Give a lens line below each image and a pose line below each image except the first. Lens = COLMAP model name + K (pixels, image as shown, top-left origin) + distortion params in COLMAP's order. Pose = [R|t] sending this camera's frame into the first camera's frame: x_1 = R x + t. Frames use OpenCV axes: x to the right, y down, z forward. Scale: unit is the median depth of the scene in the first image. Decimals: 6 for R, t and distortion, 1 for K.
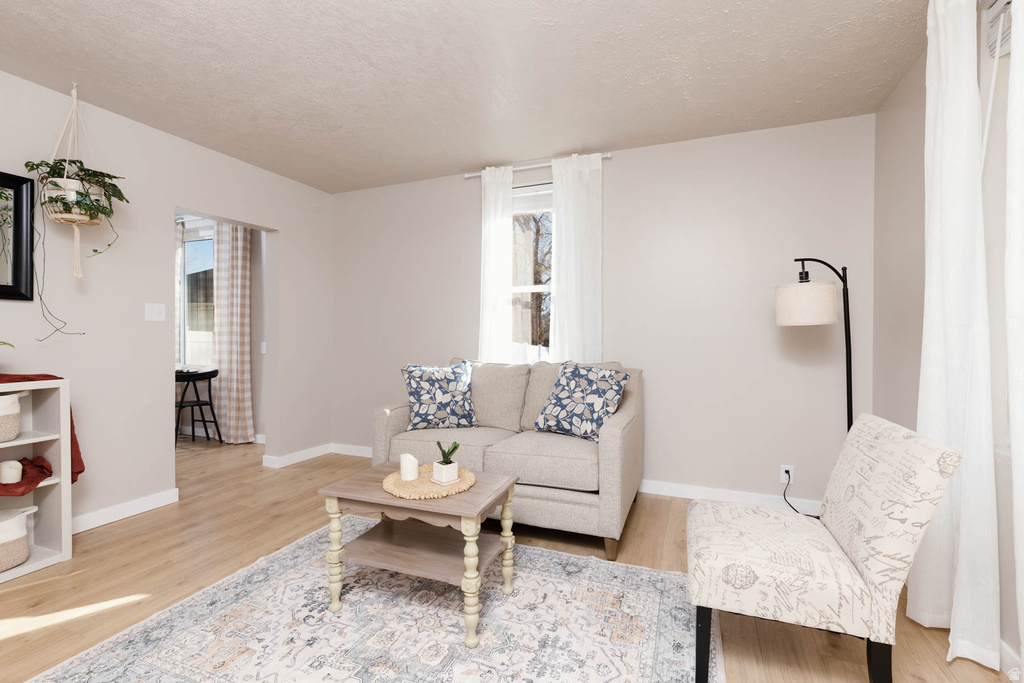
lens RADIAL K [[458.3, 0, 511.8], [0, 458.3, 339.7], [0, 0, 1]] dist [0.009408, -0.002173]
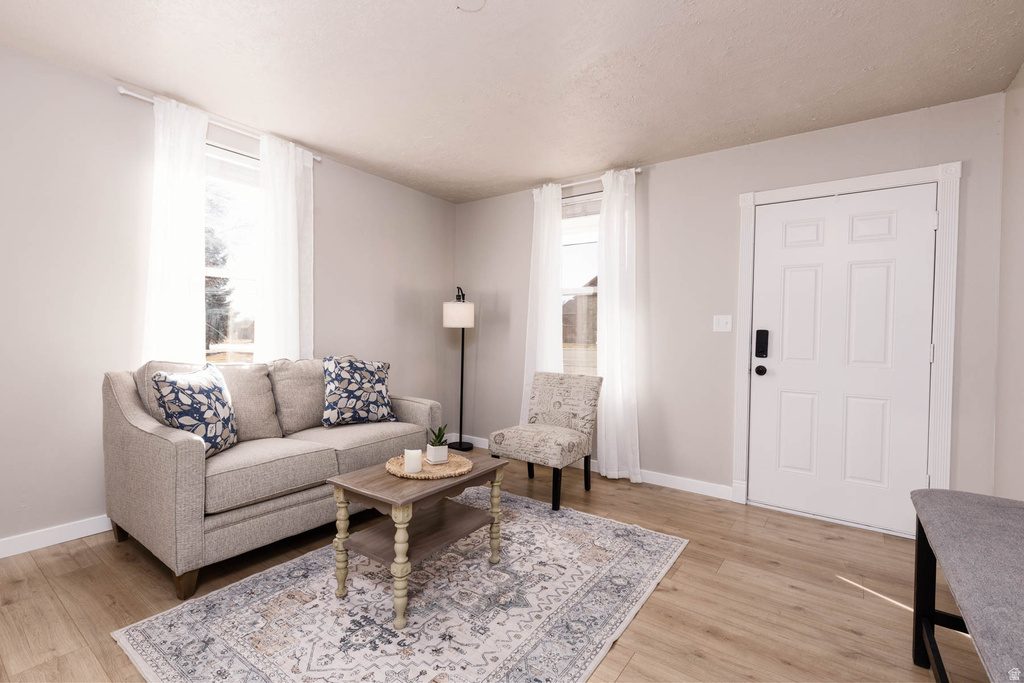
lens RADIAL K [[458.3, 0, 511.8], [0, 458.3, 339.7], [0, 0, 1]] dist [0.009408, -0.002173]
pose [[0.238722, -0.009115, 0.971045, -0.873632], [-0.010620, 0.999872, 0.011996, -0.008597], [-0.971030, -0.013176, 0.238595, 0.397218]]
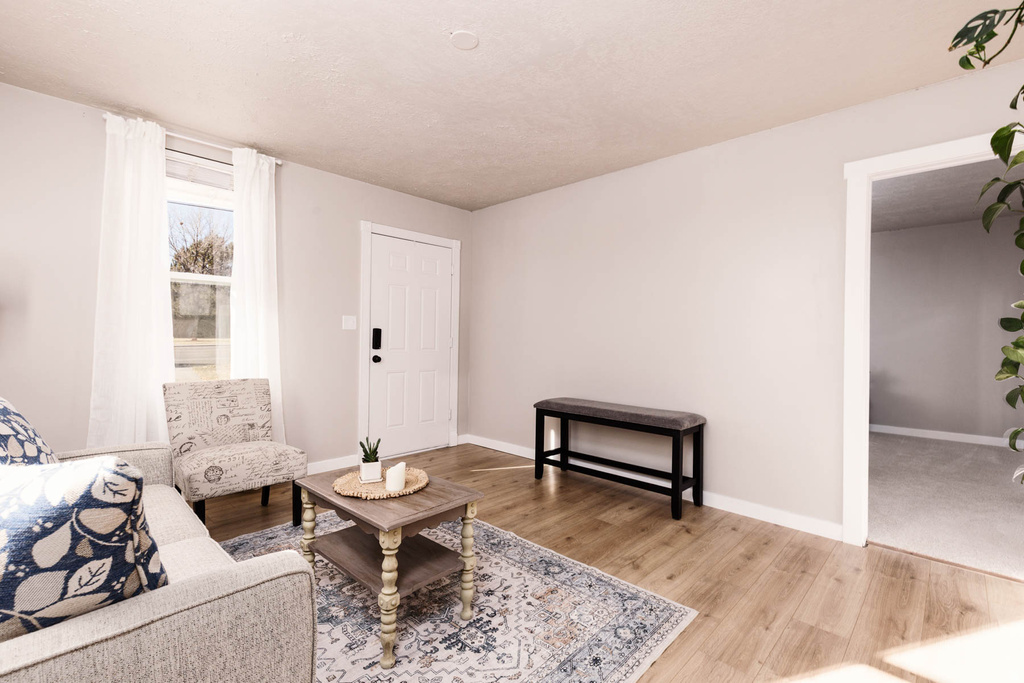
lens RADIAL K [[458.3, 0, 511.8], [0, 458.3, 339.7], [0, 0, 1]] dist [0.009408, -0.002173]
pose [[-0.929304, -0.016143, 0.368962, -0.583820], [-0.011835, 0.999833, 0.013937, -0.014965], [-0.369125, 0.008585, -0.929340, 1.323697]]
